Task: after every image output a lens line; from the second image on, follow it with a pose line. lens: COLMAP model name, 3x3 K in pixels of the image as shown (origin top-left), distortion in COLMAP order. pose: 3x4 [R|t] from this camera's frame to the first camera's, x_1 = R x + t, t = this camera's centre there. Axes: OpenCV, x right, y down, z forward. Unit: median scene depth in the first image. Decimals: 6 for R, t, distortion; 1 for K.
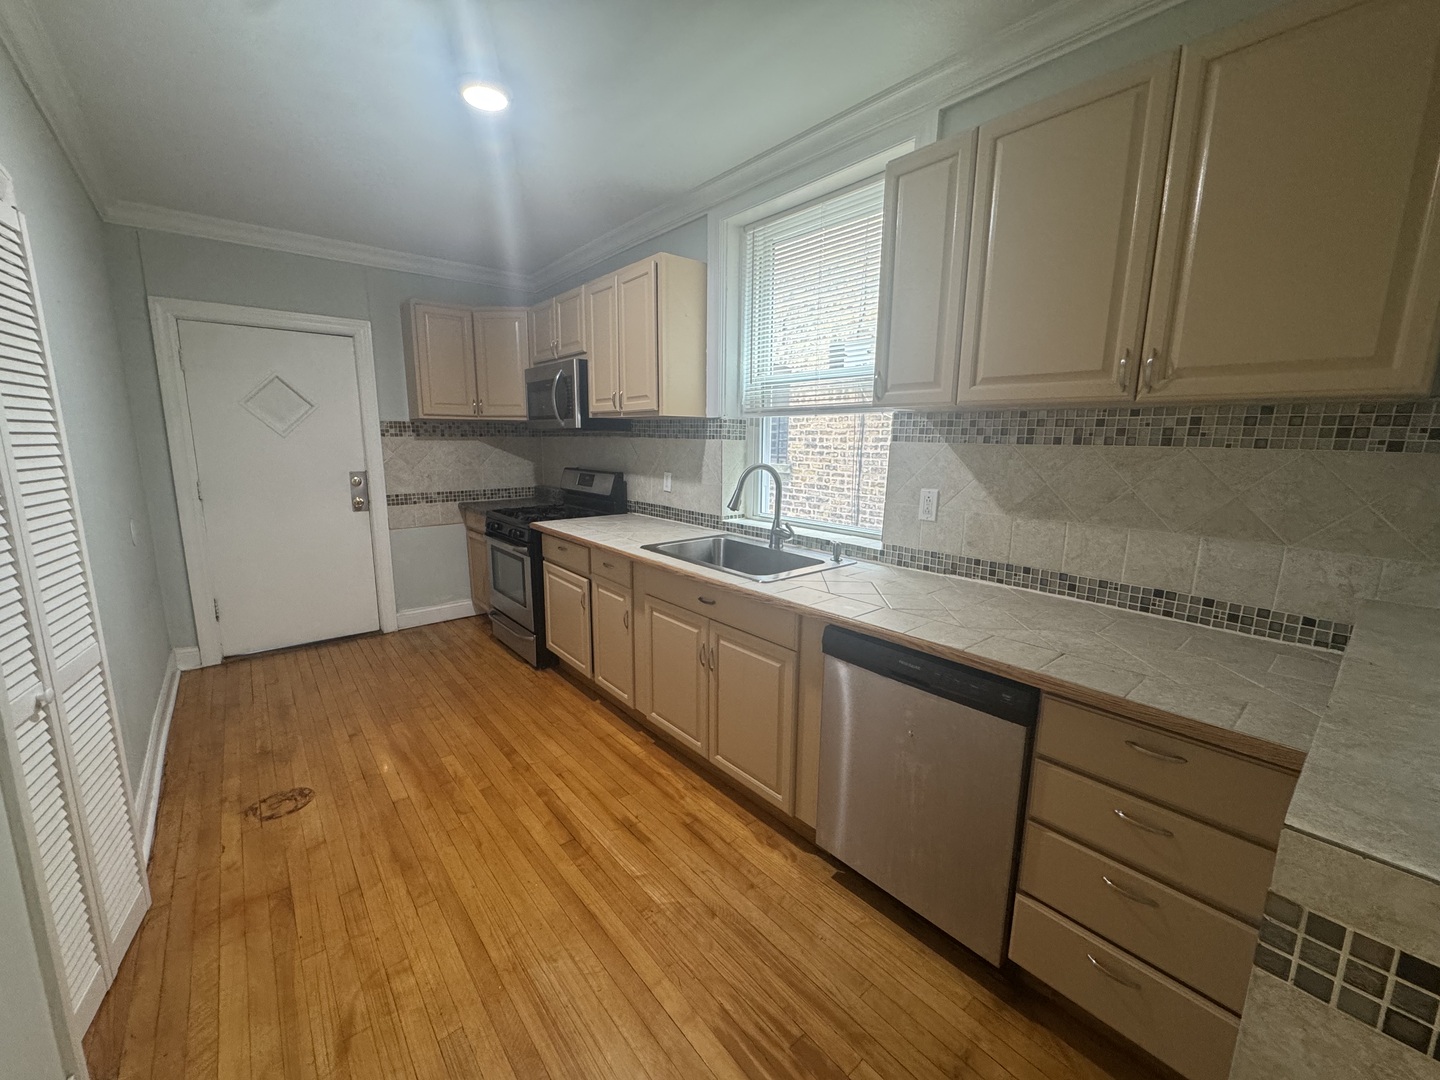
lens RADIAL K [[573.2, 0, 722.9], [0, 573.2, 538.1], [0, 0, 1]] dist [0.002018, -0.000838]
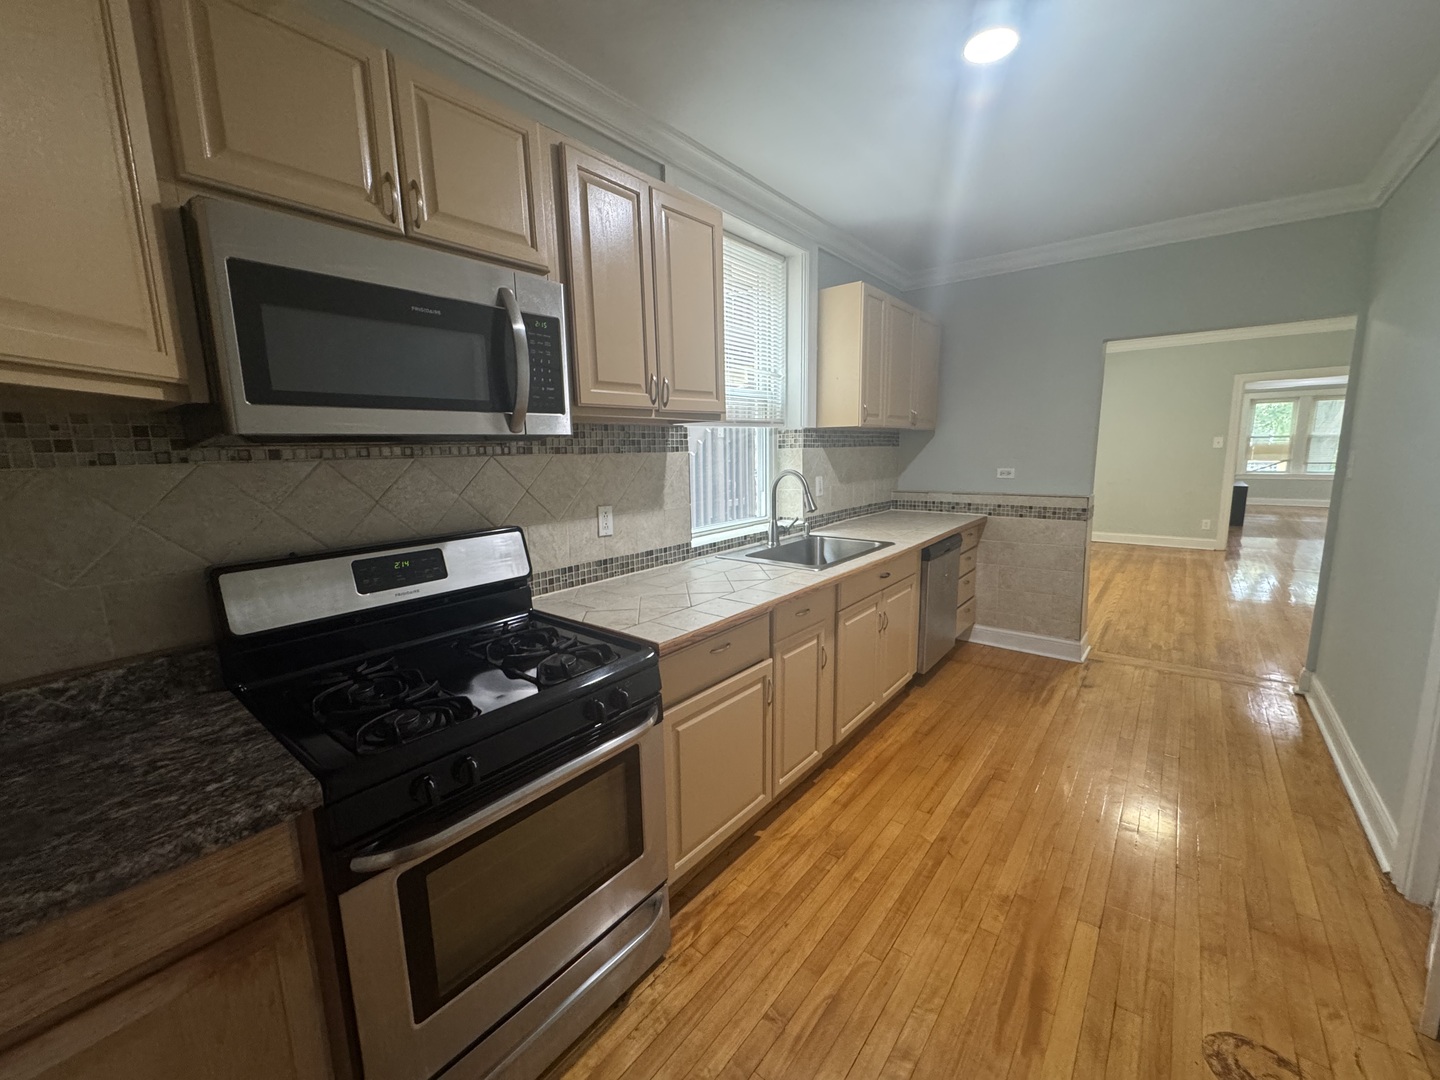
lens RADIAL K [[573.2, 0, 722.6], [0, 573.2, 539.4], [0, 0, 1]] dist [0.002018, -0.000838]
pose [[-0.187455, -0.156438, 0.969736, -0.830806], [0.193934, 0.961910, 0.192664, -0.196200], [-0.962938, 0.224181, -0.149976, 1.083367]]
